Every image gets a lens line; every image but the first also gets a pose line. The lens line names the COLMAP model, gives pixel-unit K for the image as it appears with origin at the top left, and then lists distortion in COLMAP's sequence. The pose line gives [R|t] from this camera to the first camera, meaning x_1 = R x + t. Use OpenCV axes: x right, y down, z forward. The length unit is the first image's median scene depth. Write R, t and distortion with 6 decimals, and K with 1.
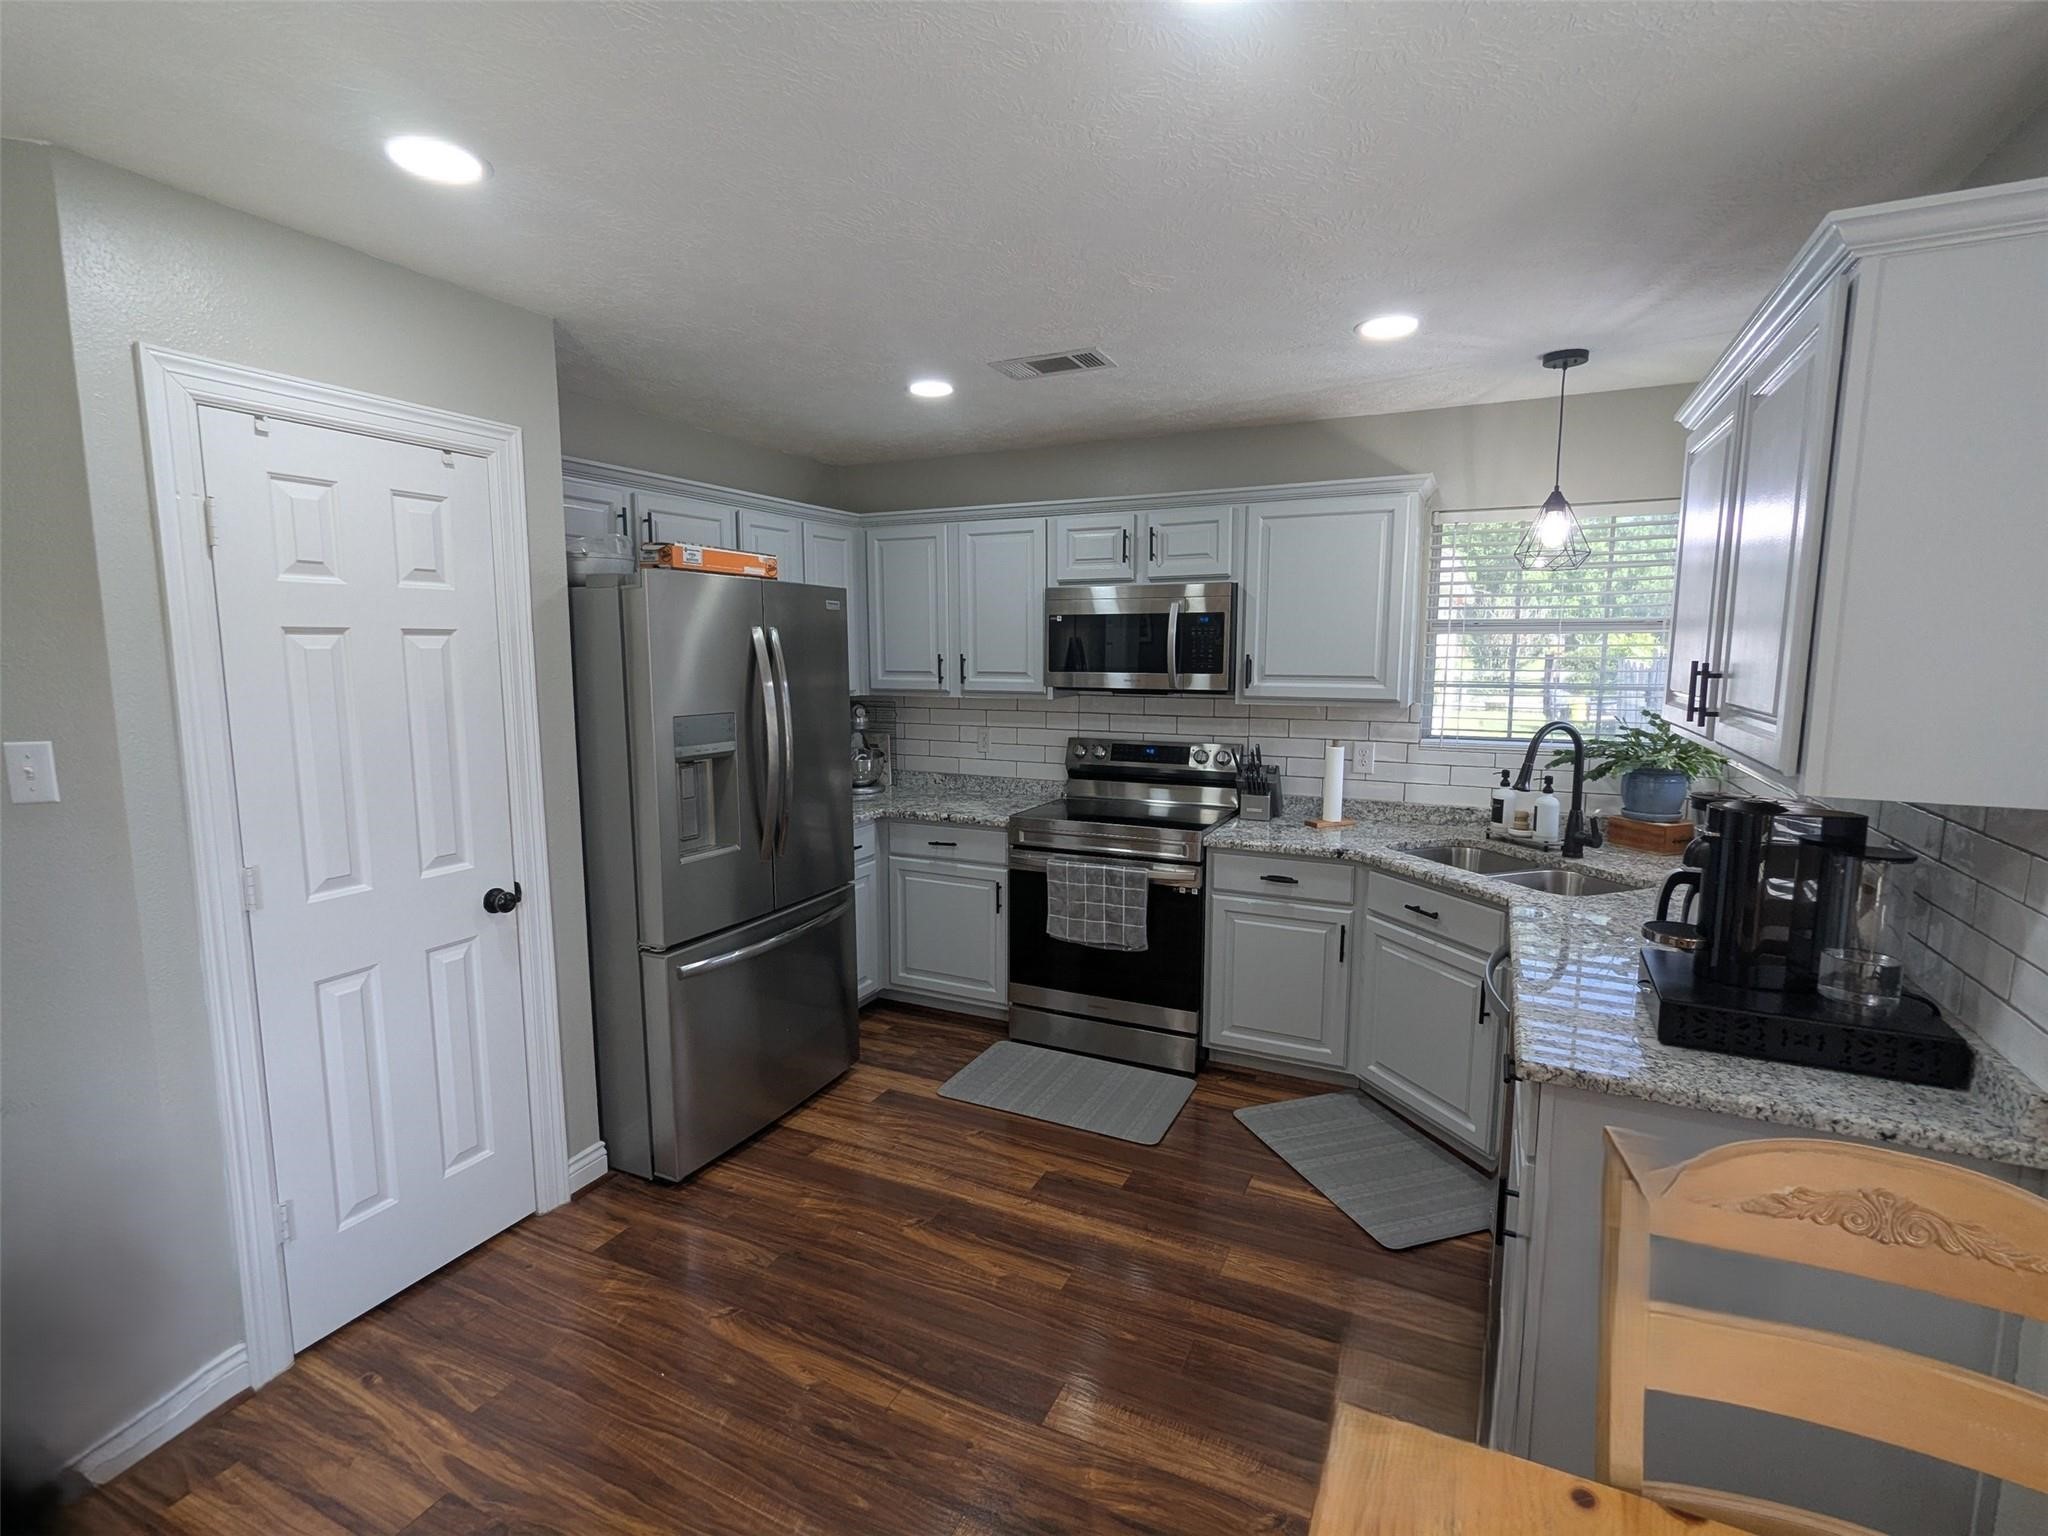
lens RADIAL K [[973.7, 0, 1014.4], [0, 973.7, 771.7], [0, 0, 1]] dist [-0.000480, 0.001241]
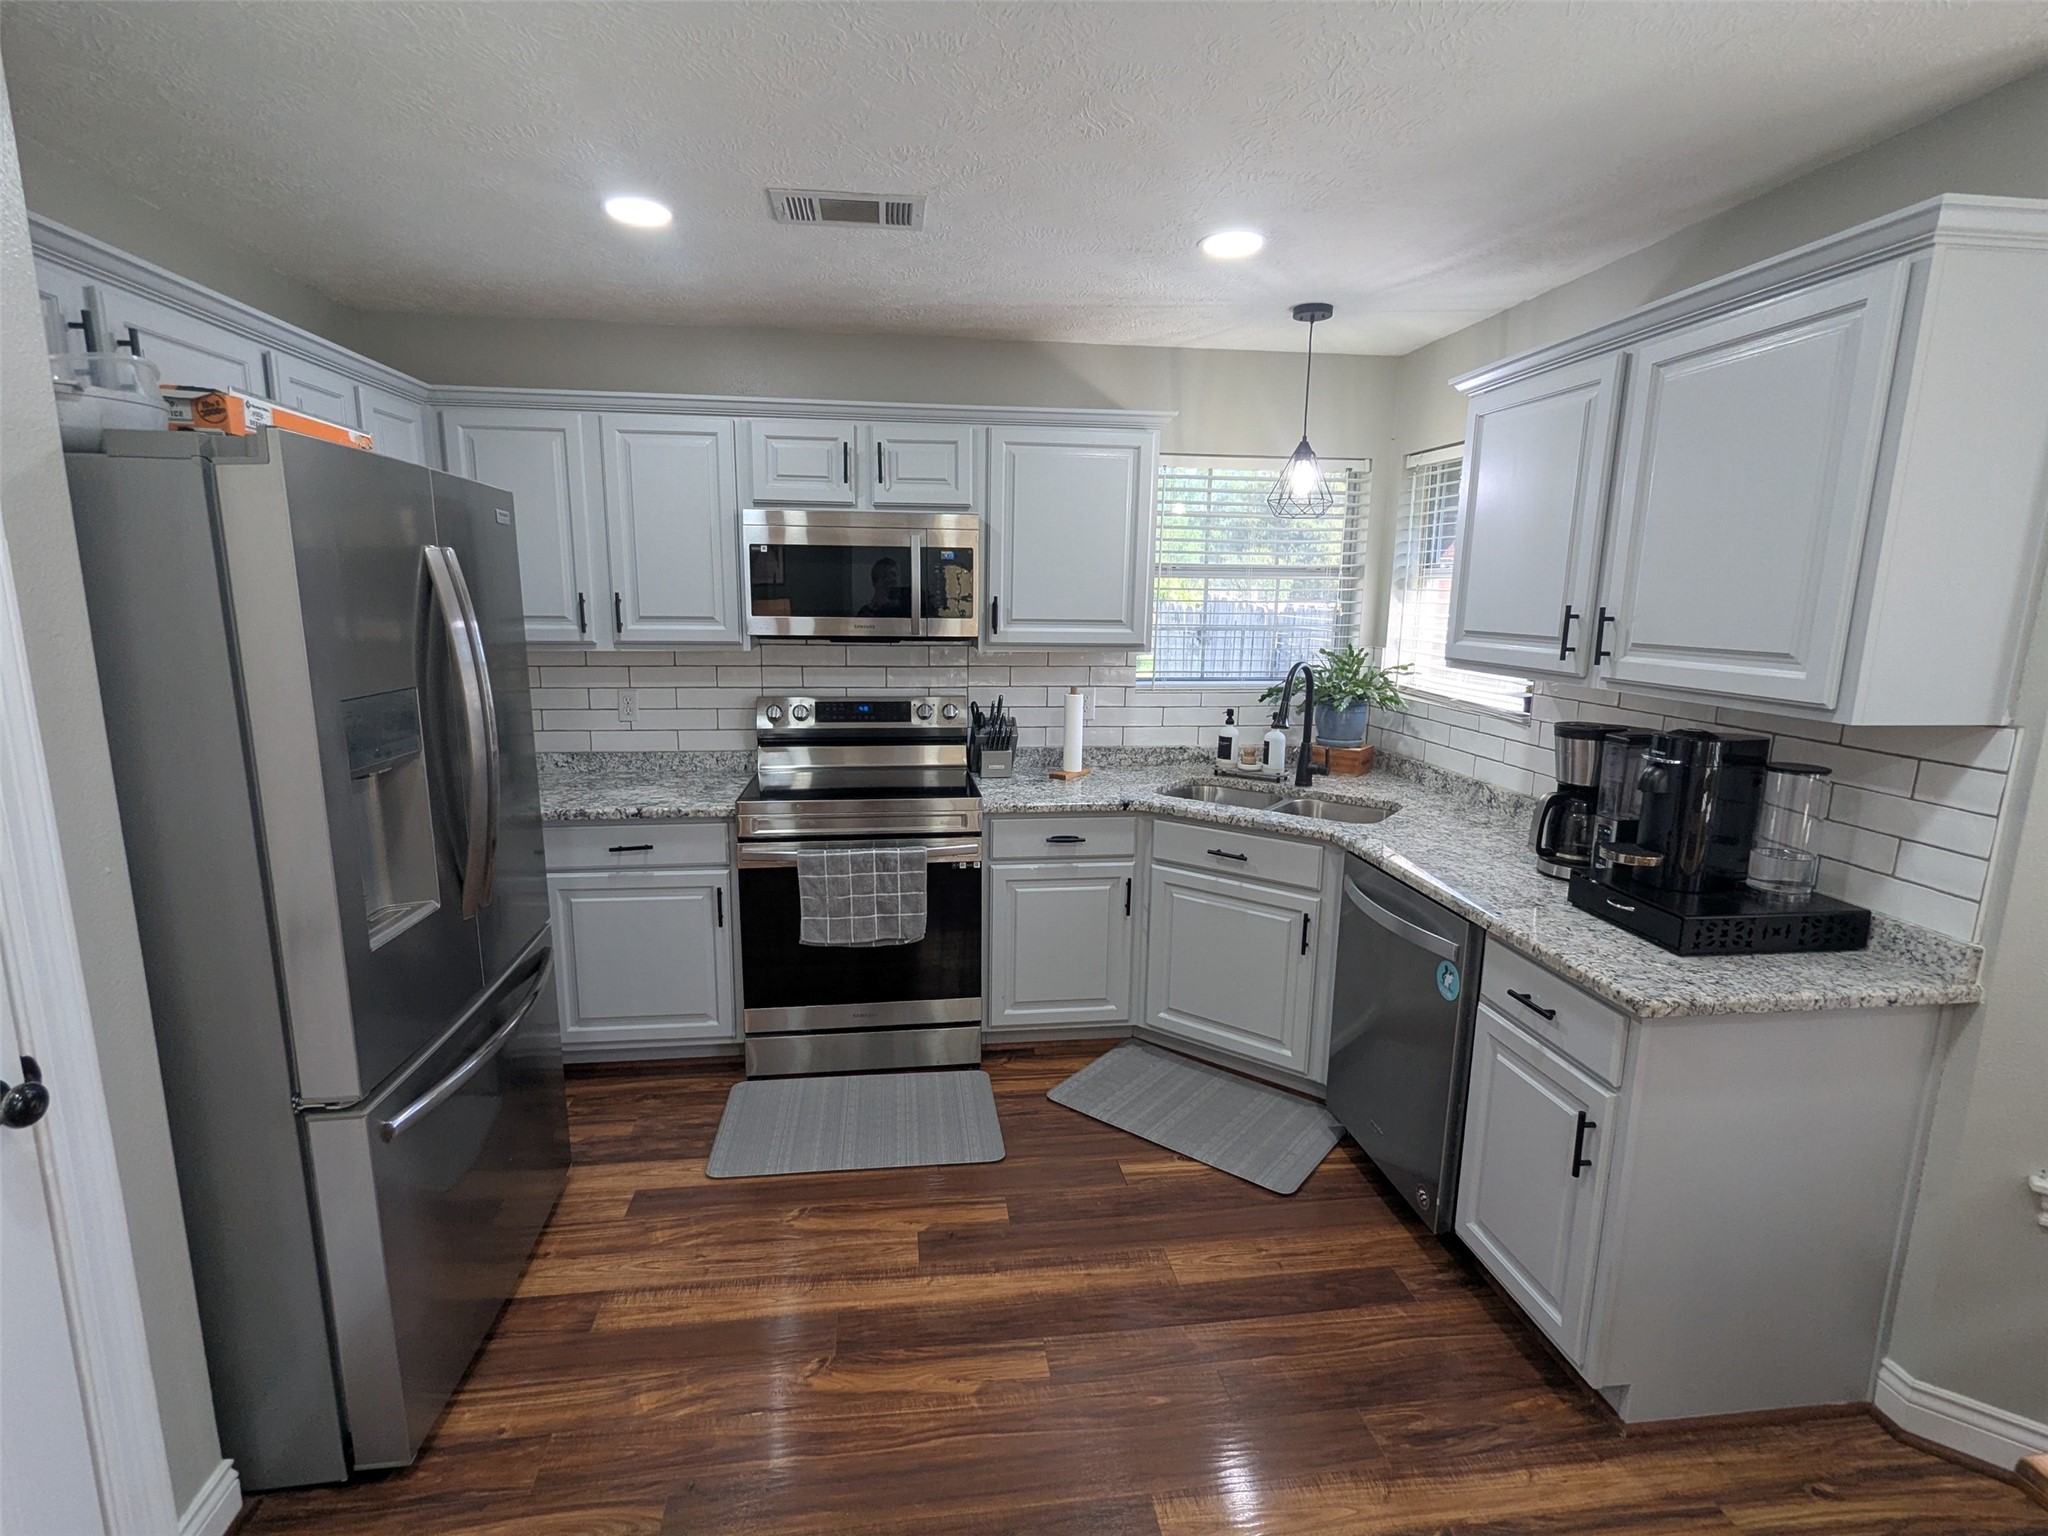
lens RADIAL K [[973.7, 0, 1014.4], [0, 973.7, 771.7], [0, 0, 1]] dist [-0.000480, 0.001241]
pose [[0.834225, -0.091207, 0.543828, -0.258244], [0.059249, 0.995343, 0.076044, -0.026893], [-0.548231, -0.031217, 0.835744, 0.237716]]
